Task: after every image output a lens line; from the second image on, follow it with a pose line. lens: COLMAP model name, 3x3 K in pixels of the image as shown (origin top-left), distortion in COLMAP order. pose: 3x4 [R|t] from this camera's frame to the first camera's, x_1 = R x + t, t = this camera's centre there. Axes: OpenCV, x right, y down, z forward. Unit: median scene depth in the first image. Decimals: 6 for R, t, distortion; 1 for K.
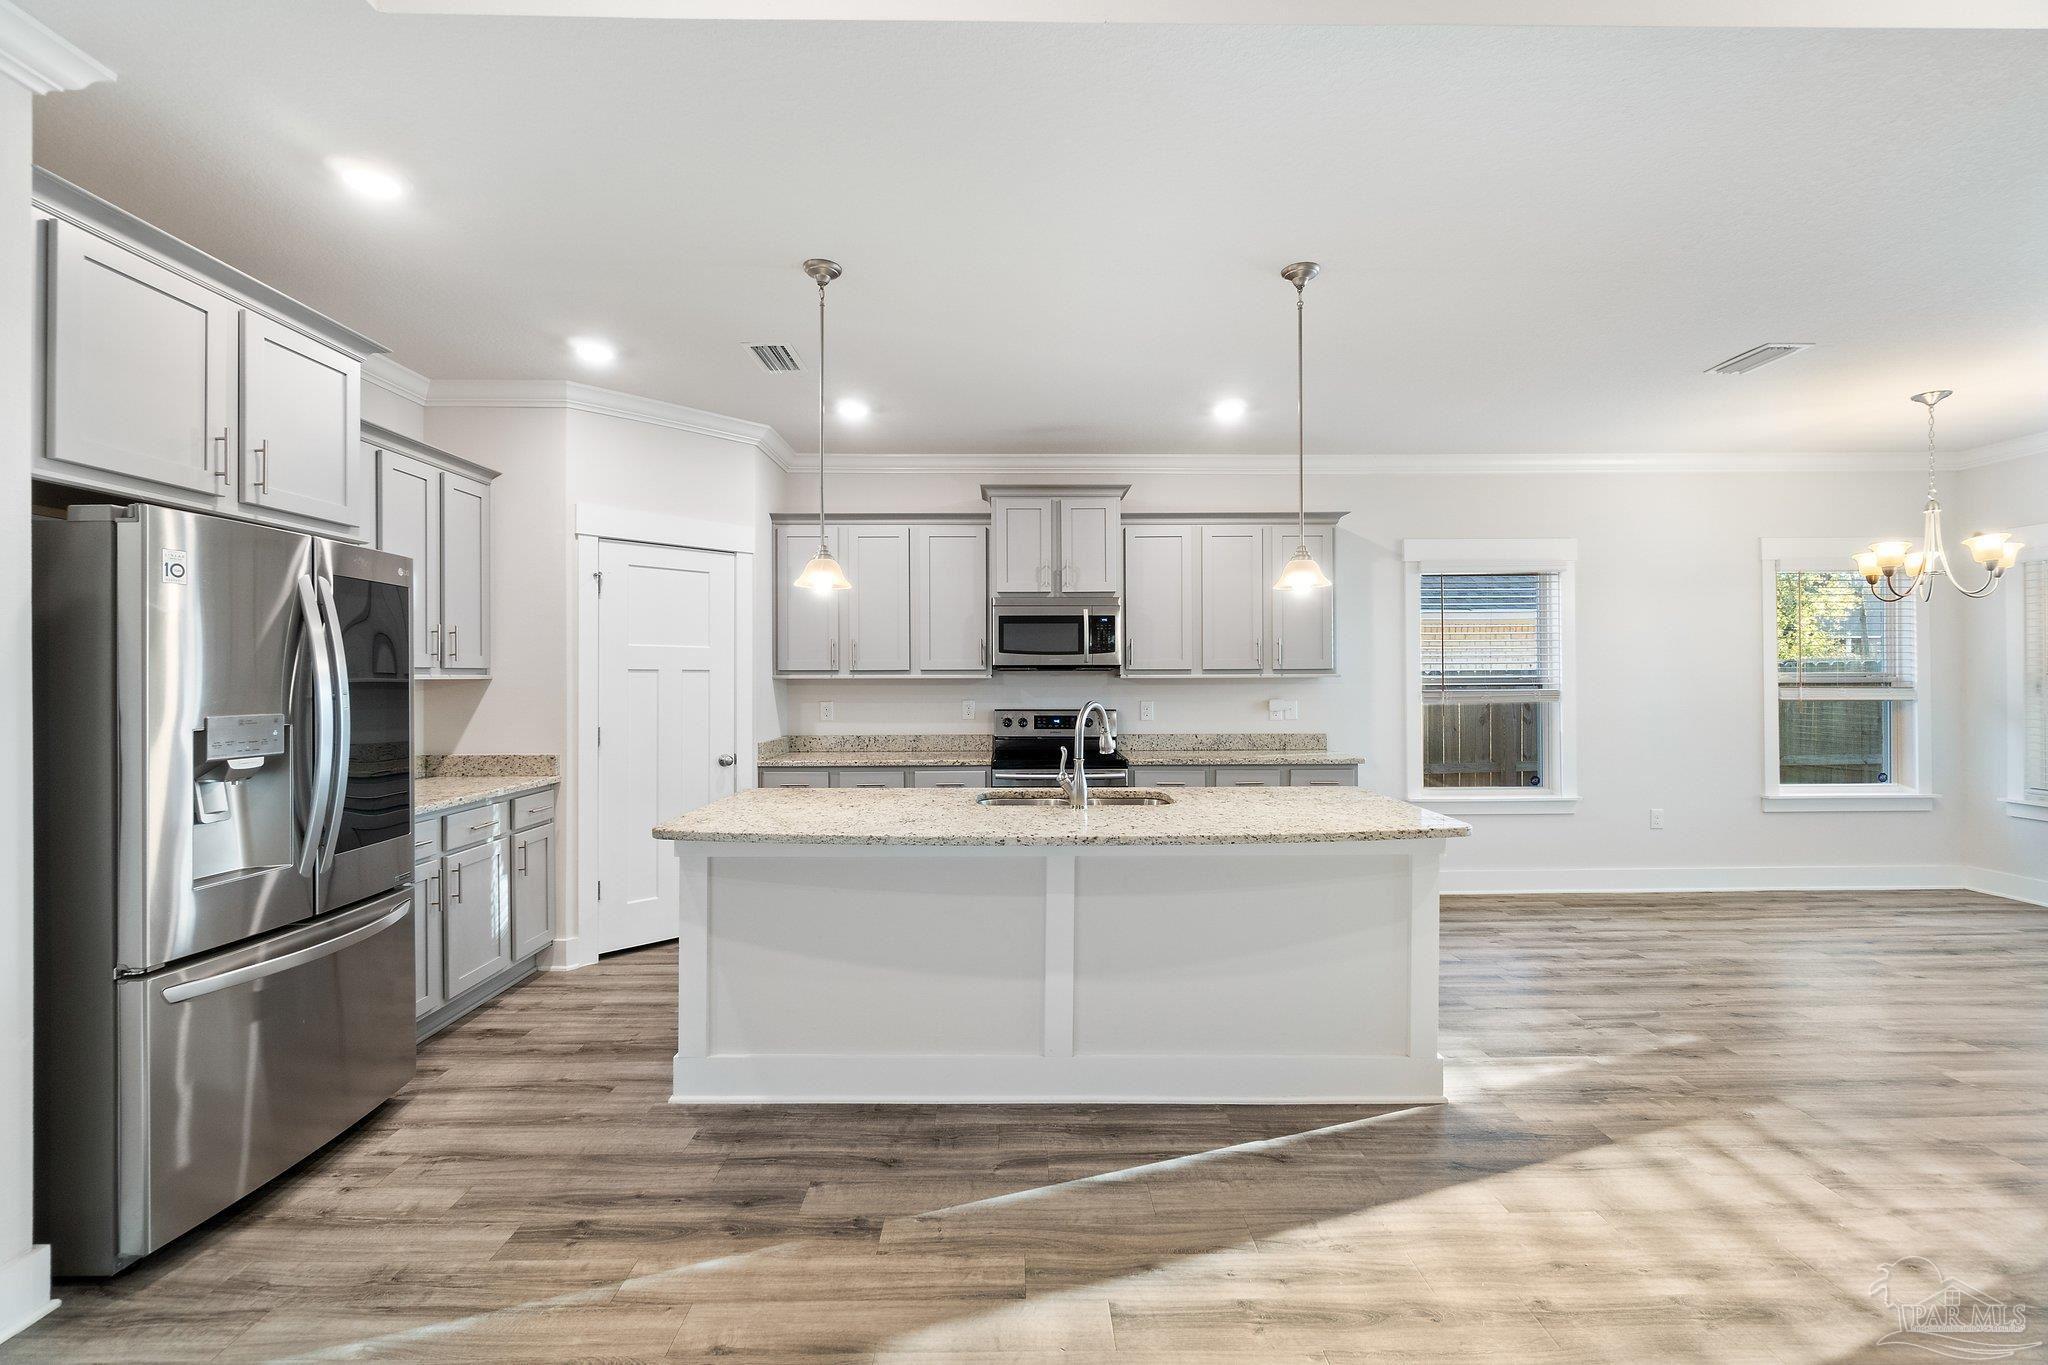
lens RADIAL K [[877.2, 0, 997.7], [0, 877.2, 677.2], [0, 0, 1]] dist [-0.008878, 0.003261]
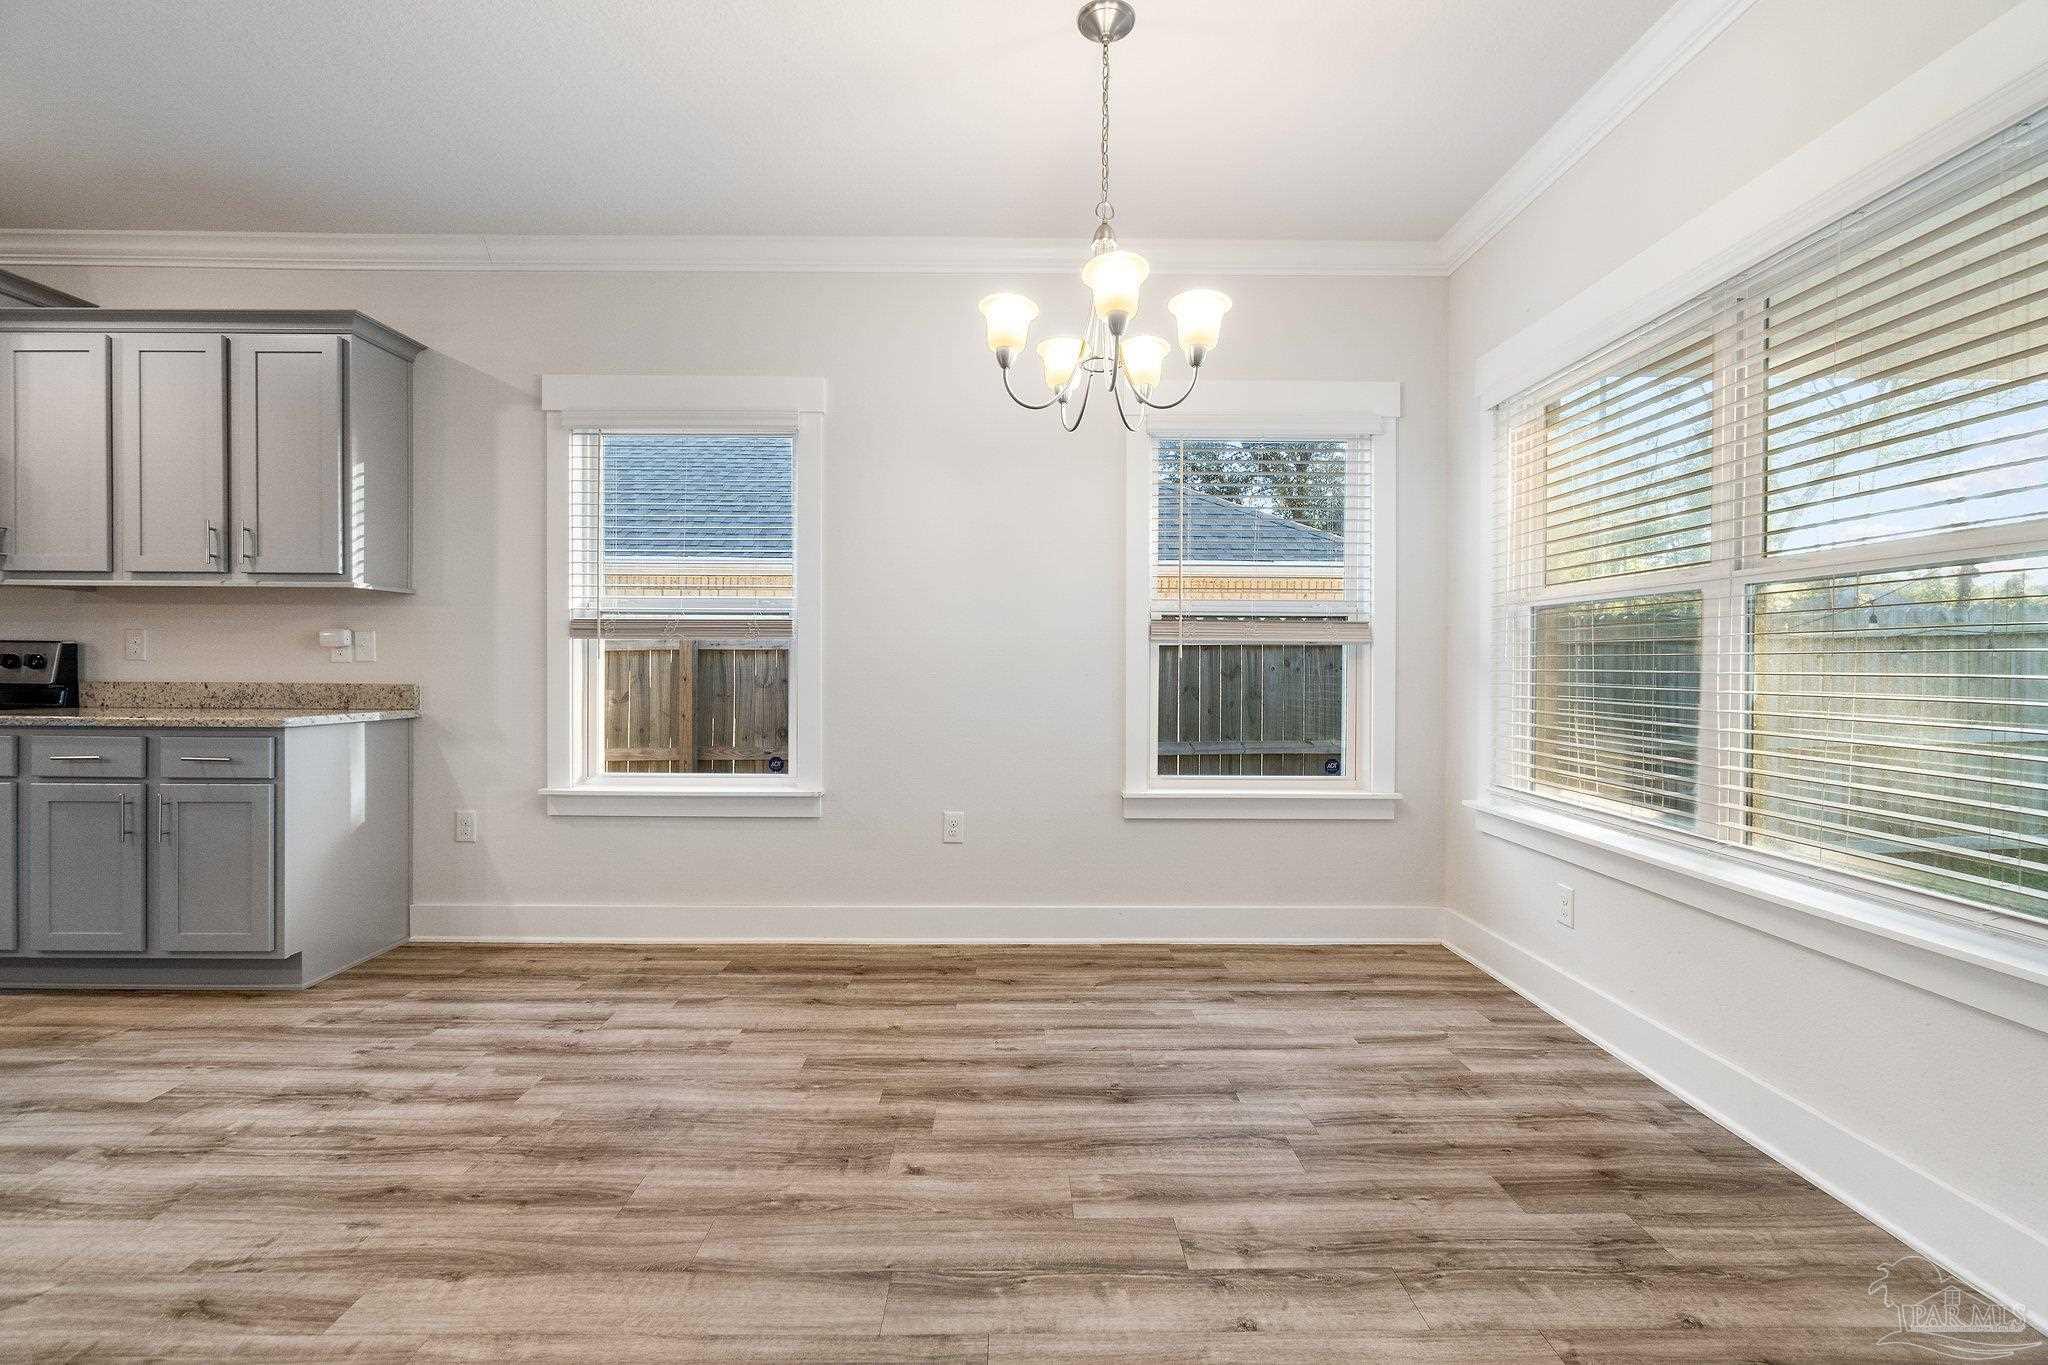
lens RADIAL K [[877.2, 0, 1014.3], [0, 877.2, 670.6], [0, 0, 1]] dist [-0.008878, 0.003261]
pose [[0.999904, 0.012405, 0.006198, 1.112539], [-0.012428, 0.999916, 0.003573, 0.065814], [-0.006154, -0.003650, 0.999974, 0.519749]]
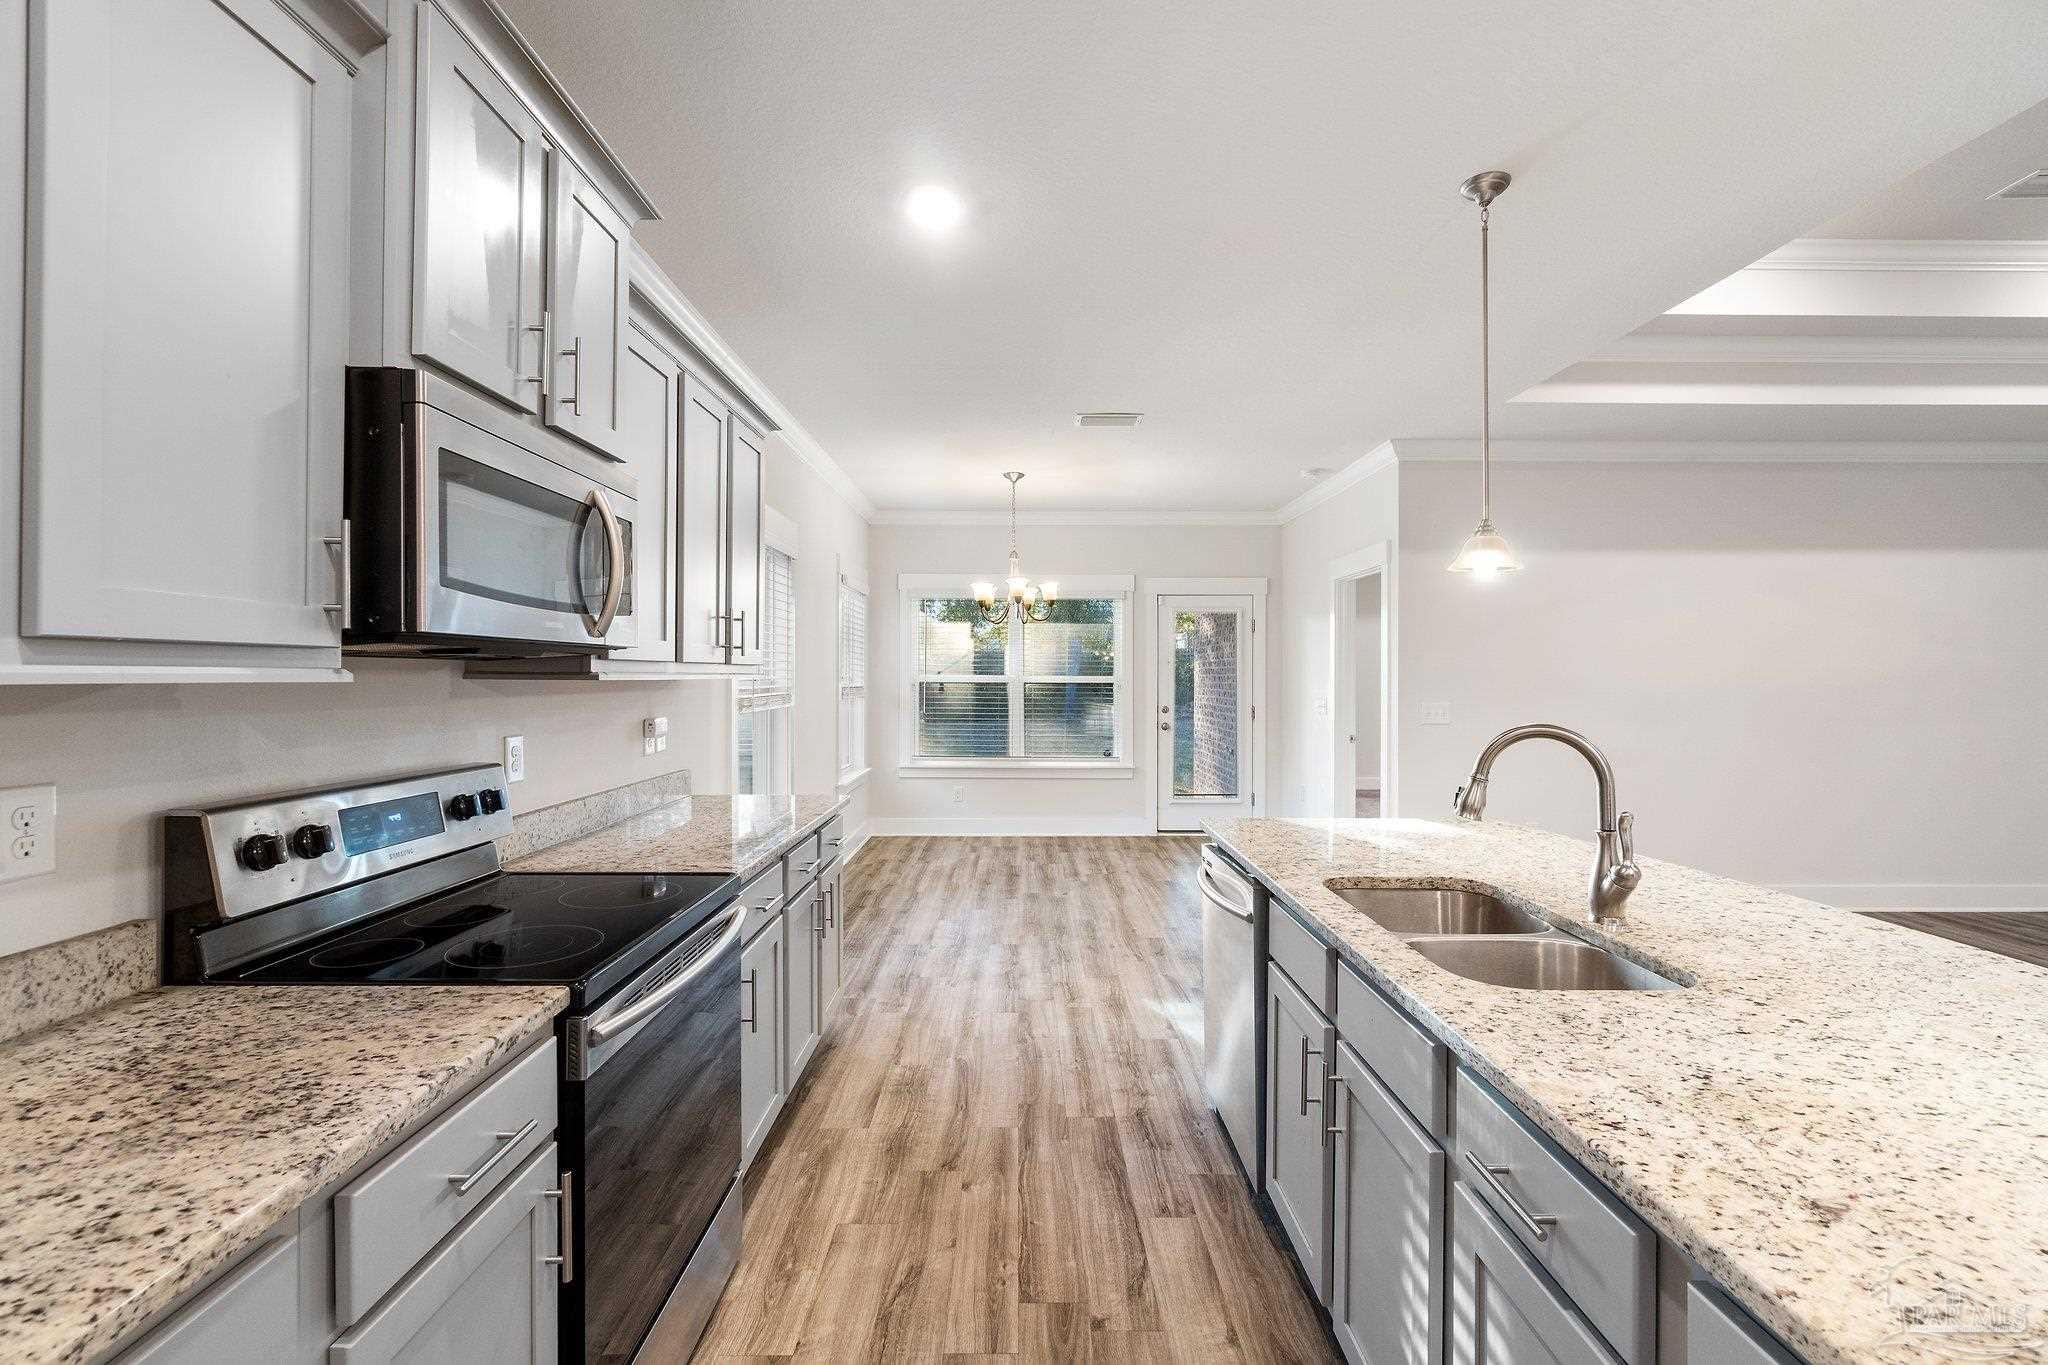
lens RADIAL K [[877.2, 0, 1031.0], [0, 877.2, 672.5], [0, 0, 1]] dist [-0.008878, 0.003261]
pose [[-0.006556, 0.007263, 0.999952, -0.344693], [-0.002593, 0.999970, -0.007280, -0.000543], [-0.999975, -0.002640, -0.006537, 1.067412]]
